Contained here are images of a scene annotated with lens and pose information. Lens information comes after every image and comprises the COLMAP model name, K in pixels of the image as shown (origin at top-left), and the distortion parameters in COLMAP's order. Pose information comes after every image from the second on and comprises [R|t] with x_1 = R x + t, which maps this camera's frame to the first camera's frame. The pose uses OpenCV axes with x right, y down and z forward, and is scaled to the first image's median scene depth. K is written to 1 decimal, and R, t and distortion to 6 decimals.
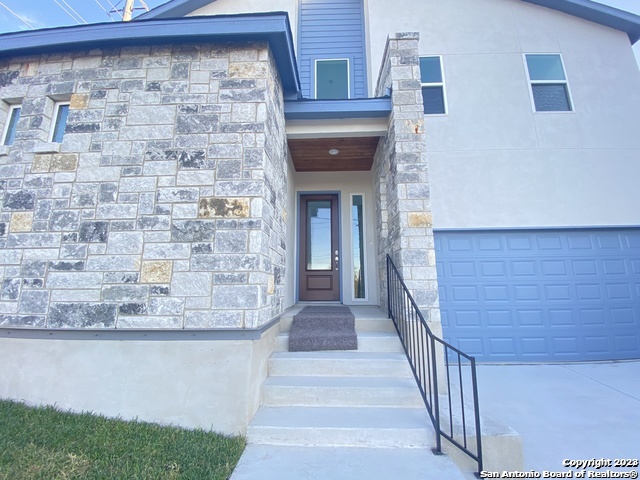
lens RADIAL K [[258.0, 0, 322.4], [0, 258.0, 242.0], [0, 0, 1]] dist [0.035816, -0.026437]
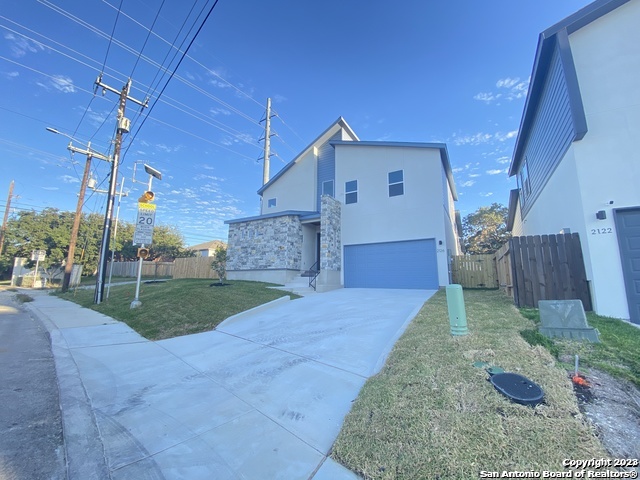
lens RADIAL K [[258.0, 0, 322.4], [0, 258.0, 242.0], [0, 0, 1]] dist [0.035816, -0.026437]
pose [[0.876720, -0.062782, -0.476885, 2.805728], [0.067836, 0.997674, -0.006631, -0.146430], [0.476193, -0.026536, 0.878940, -3.179835]]
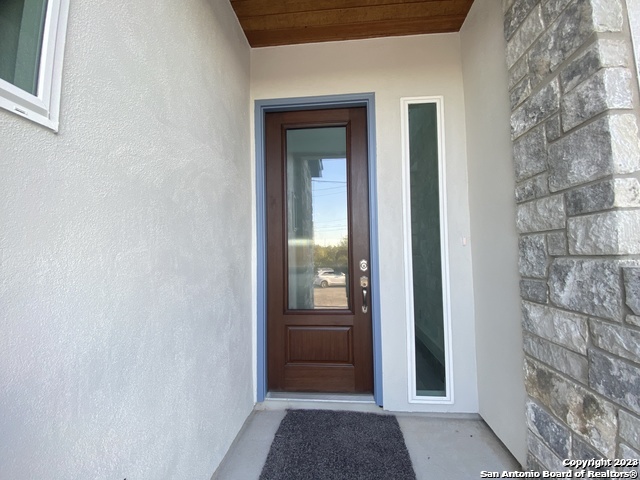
lens RADIAL K [[258.0, 0, 322.4], [0, 258.0, 242.0], [0, 0, 1]] dist [0.035816, -0.026437]
pose [[0.997701, -0.013849, -0.066339, 0.043424], [0.021641, 0.992751, 0.118225, -0.083596], [0.064221, -0.119389, 0.990768, 1.312104]]
